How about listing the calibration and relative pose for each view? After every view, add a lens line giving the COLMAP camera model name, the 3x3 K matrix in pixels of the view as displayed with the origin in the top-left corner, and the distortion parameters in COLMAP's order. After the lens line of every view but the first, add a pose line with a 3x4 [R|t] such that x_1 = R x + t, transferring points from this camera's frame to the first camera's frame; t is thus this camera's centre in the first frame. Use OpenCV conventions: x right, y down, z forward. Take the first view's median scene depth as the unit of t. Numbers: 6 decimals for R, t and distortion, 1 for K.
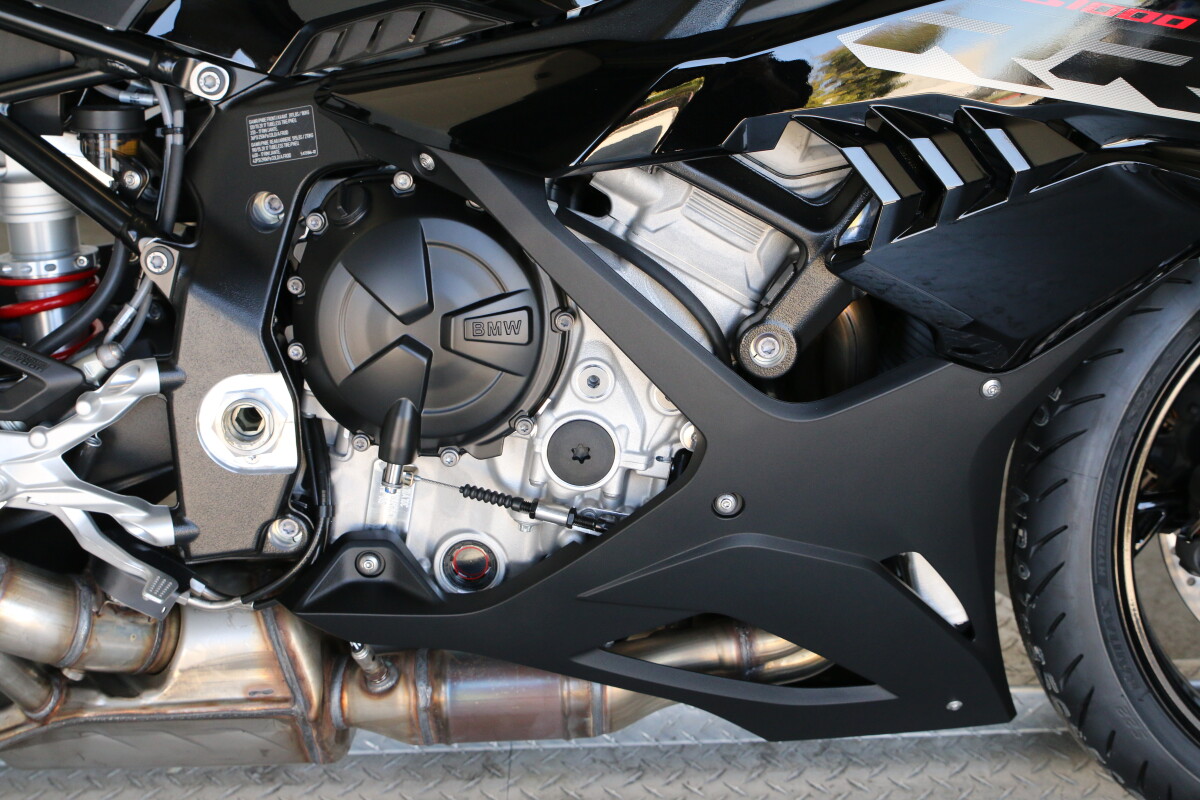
lens RADIAL K [[1944.7, 0, 600.0], [0, 1944.7, 400.0], [0, 0, 1]] dist [-0.034478, -0.049610]
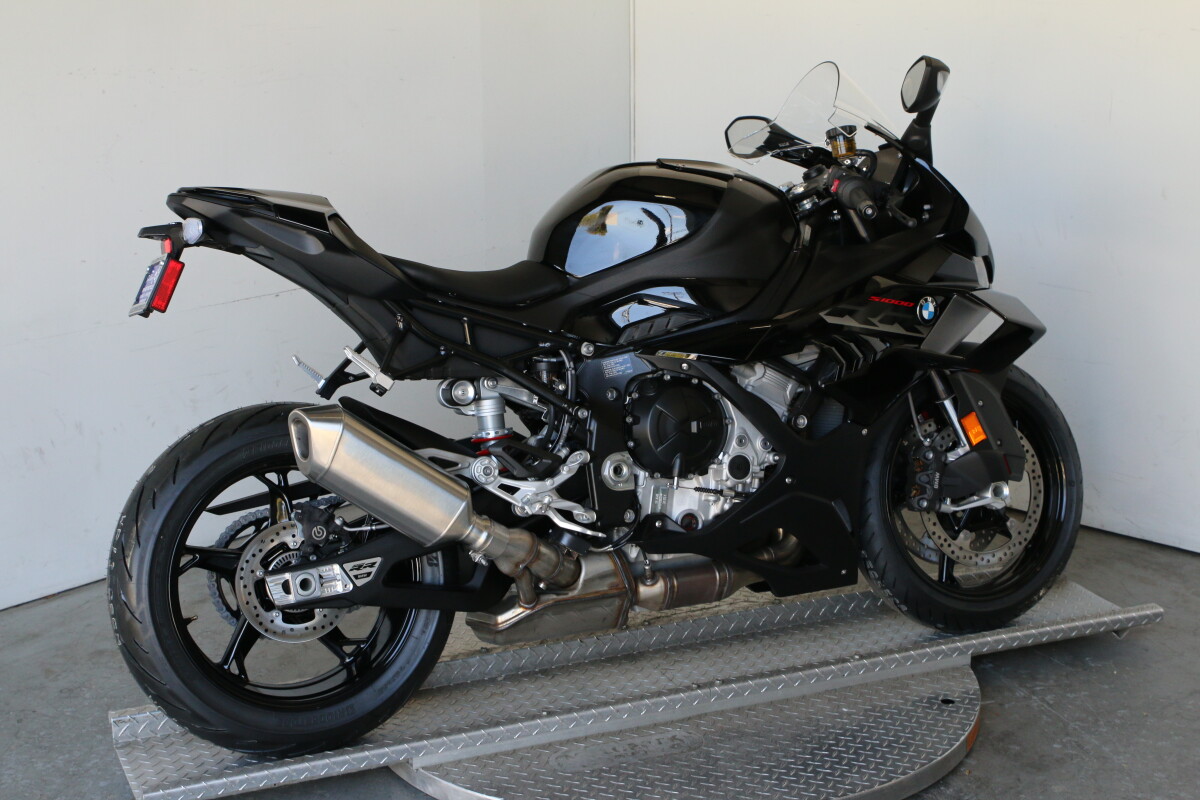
lens RADIAL K [[2011.4, 0, 600.0], [0, 2011.4, 400.0], [0, 0, 1]] dist [0.006121, 0.109373]
pose [[0.899929, -0.051168, 0.433024, -1.399769], [0.169442, 0.956080, -0.239168, 0.577002], [-0.401768, 0.288606, 0.869074, -1.423352]]
